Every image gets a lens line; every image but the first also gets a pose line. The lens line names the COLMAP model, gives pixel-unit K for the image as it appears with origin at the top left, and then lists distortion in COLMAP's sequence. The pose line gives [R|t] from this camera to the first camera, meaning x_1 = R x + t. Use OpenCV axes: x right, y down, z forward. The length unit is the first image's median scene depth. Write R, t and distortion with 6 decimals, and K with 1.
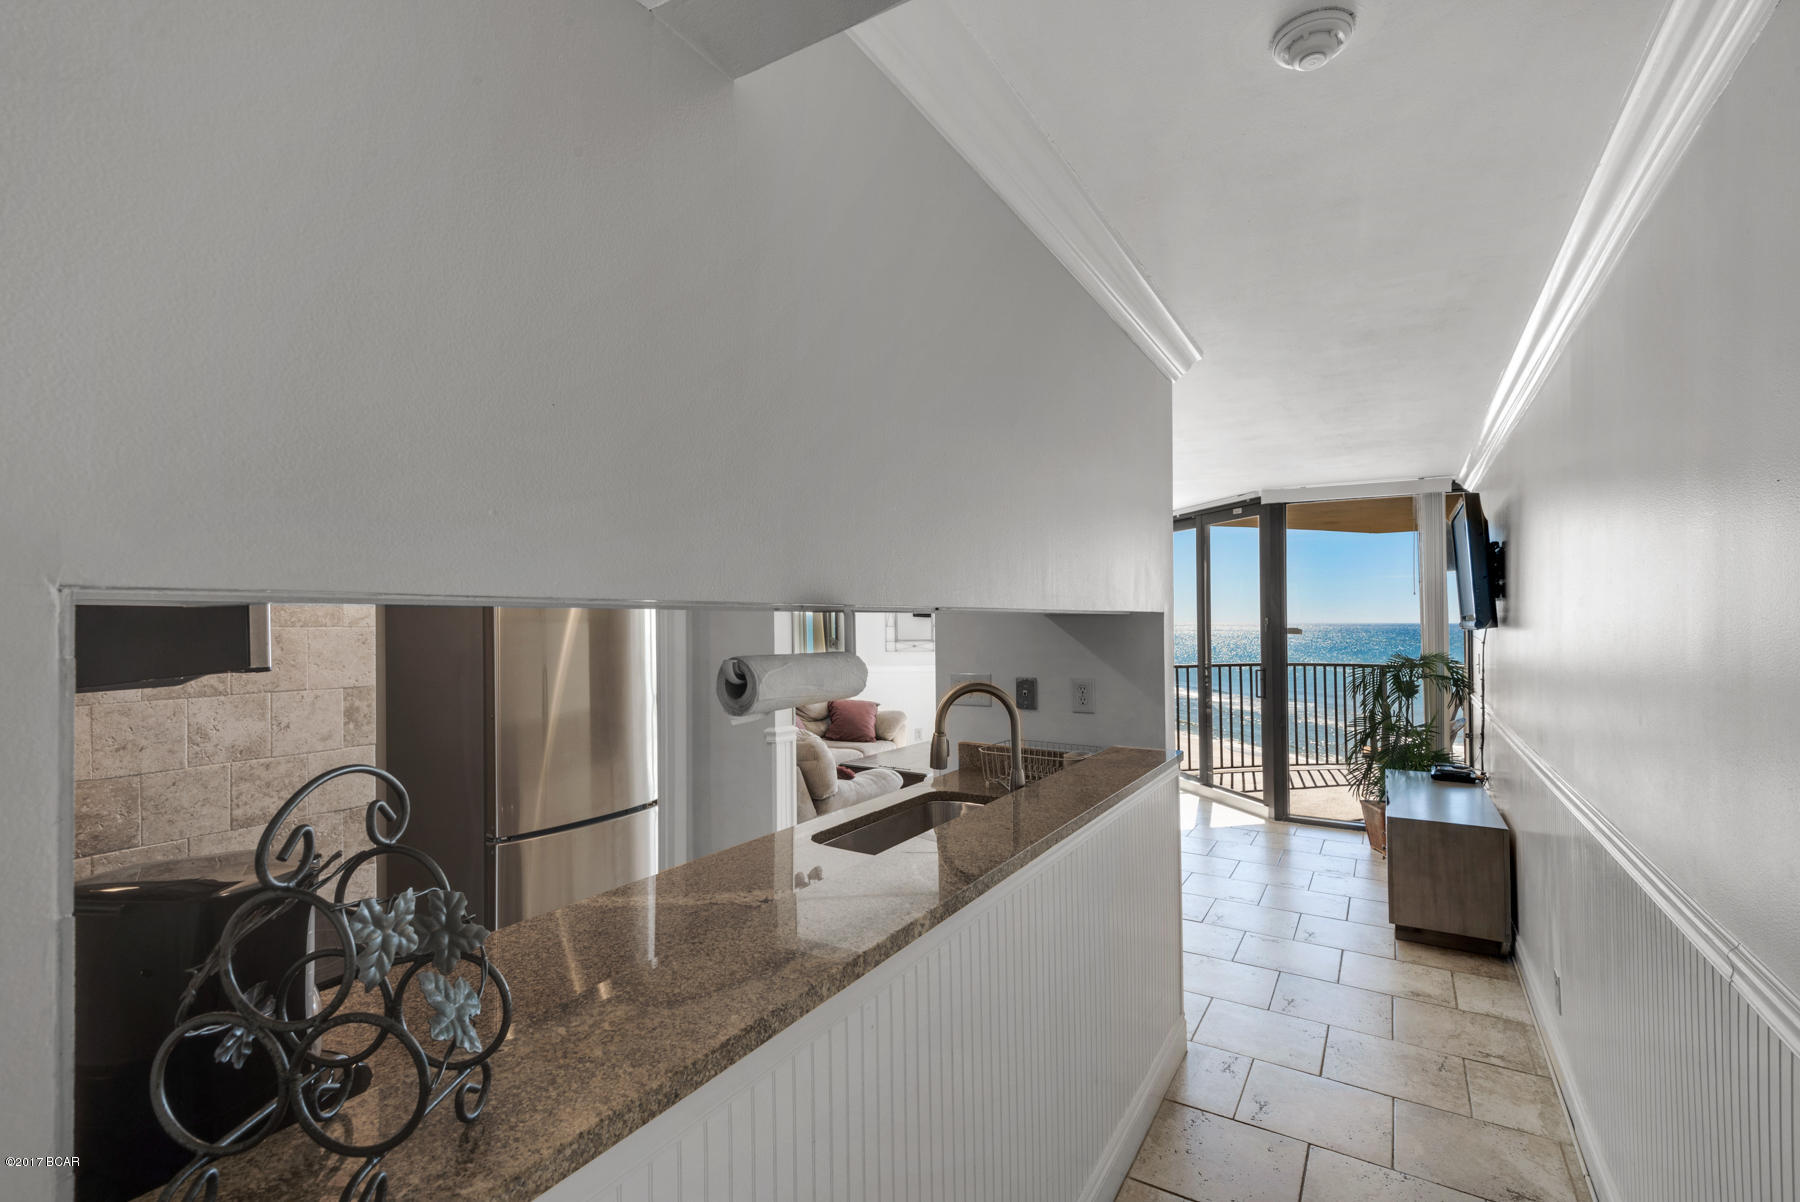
lens RADIAL K [[795.9, 0, 900.3], [0, 795.9, 605.9], [0, 0, 1]] dist [0.010561, -0.007712]
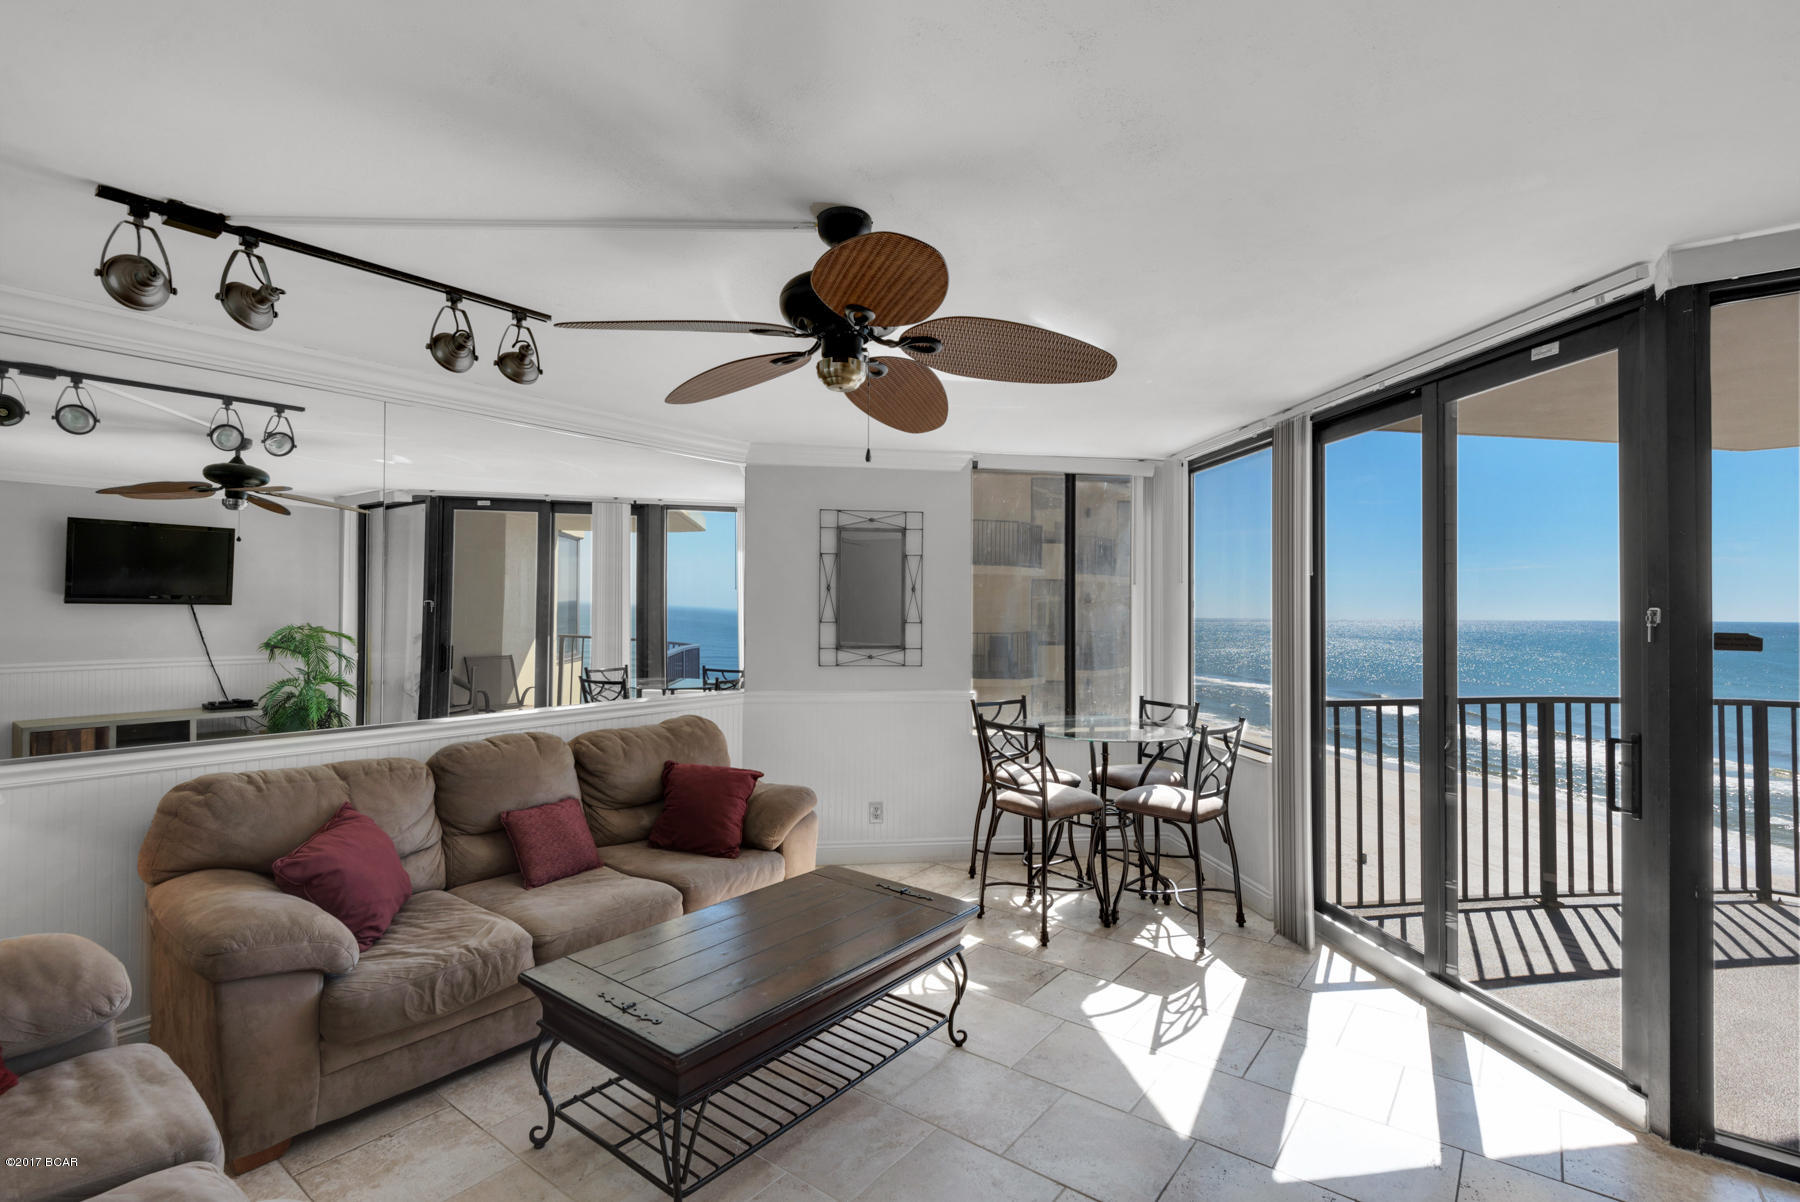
lens RADIAL K [[822.9, 0, 909.6], [0, 822.9, 600.7], [0, 0, 1]] dist [0.001558, -0.004816]
pose [[0.994870, 0.003003, -0.101120, 0.145483], [-0.003036, 0.999995, -0.000181, 0.012902], [0.101119, 0.000487, 0.994874, 0.564584]]
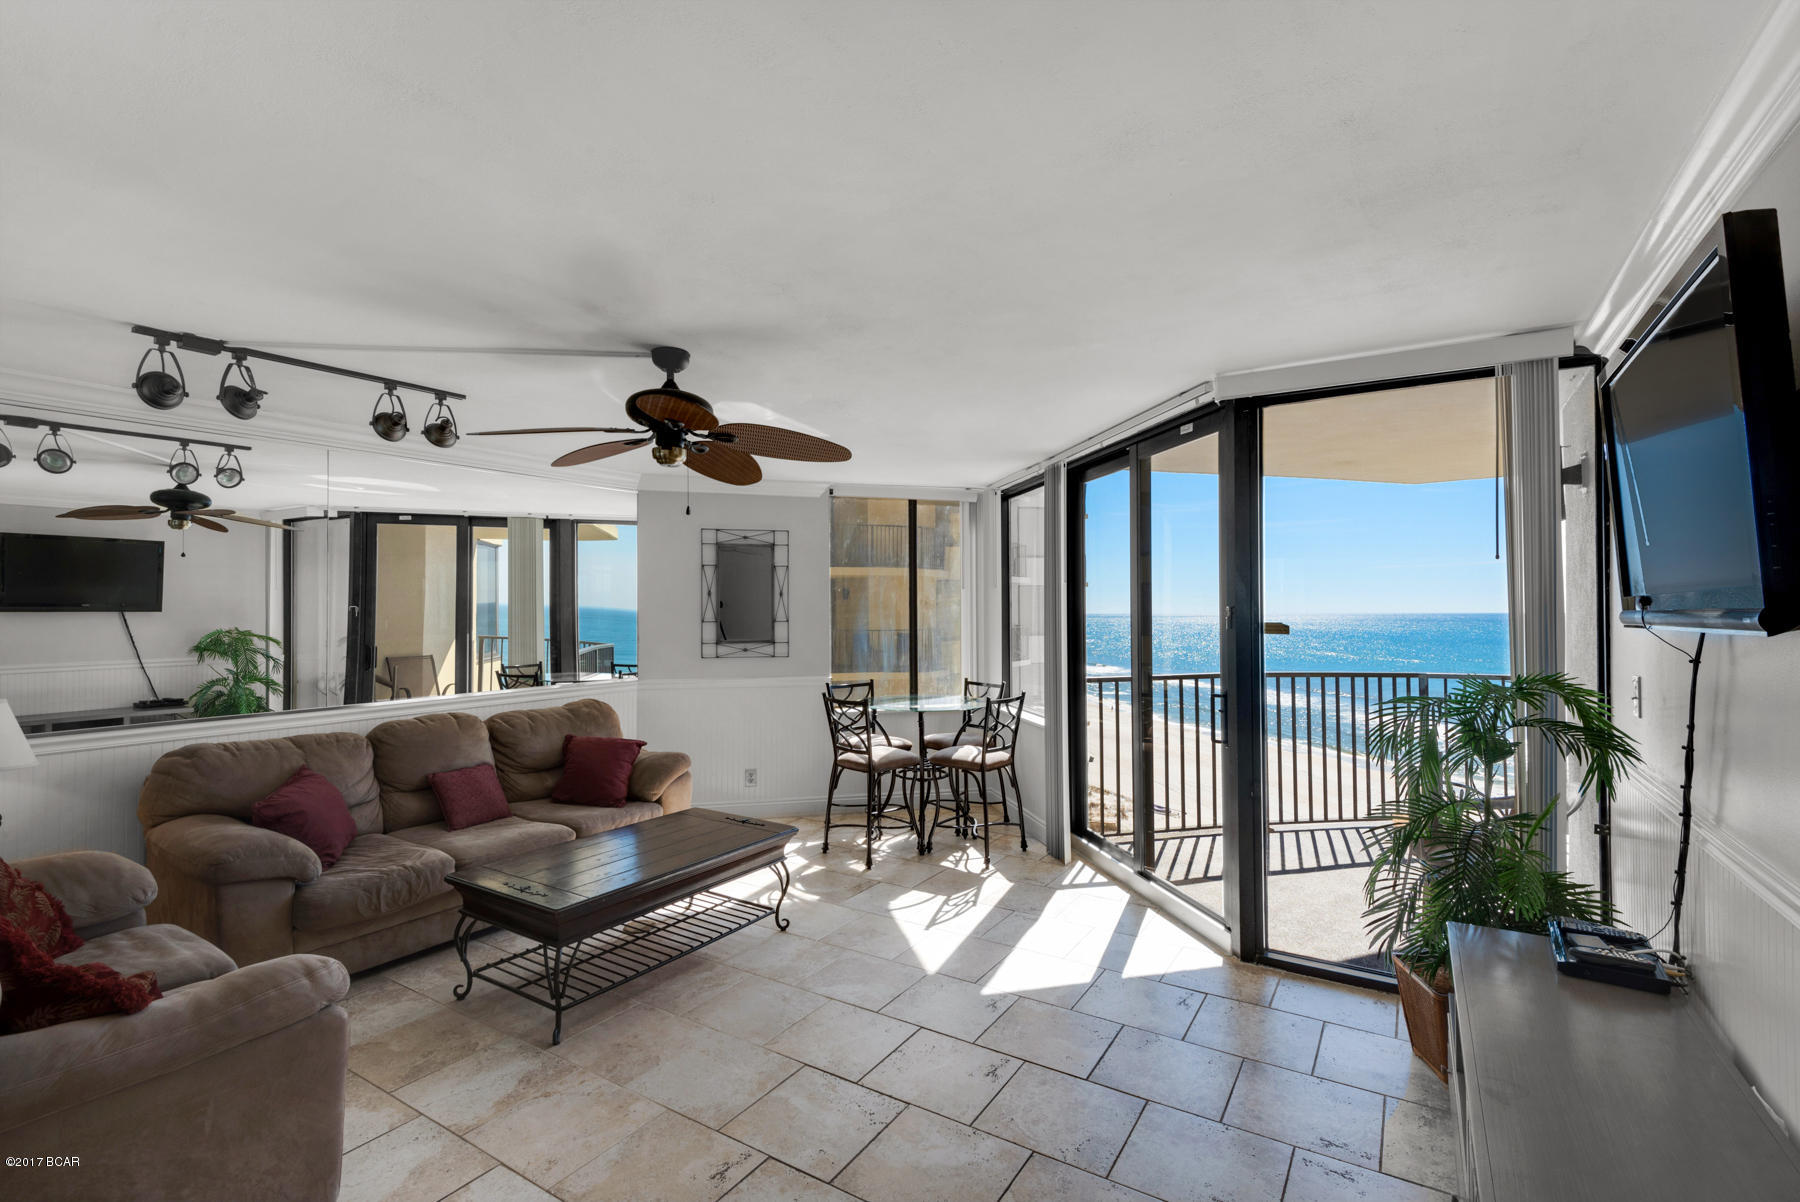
lens RADIAL K [[795.9, 0, 911.3], [0, 795.9, 599.6], [0, 0, 1]] dist [0.010561, -0.007712]
pose [[0.999953, -0.005339, -0.008101, 0.232013], [0.005341, 0.999986, 0.000201, 0.009013], [0.008099, -0.000244, 0.999967, 0.415109]]
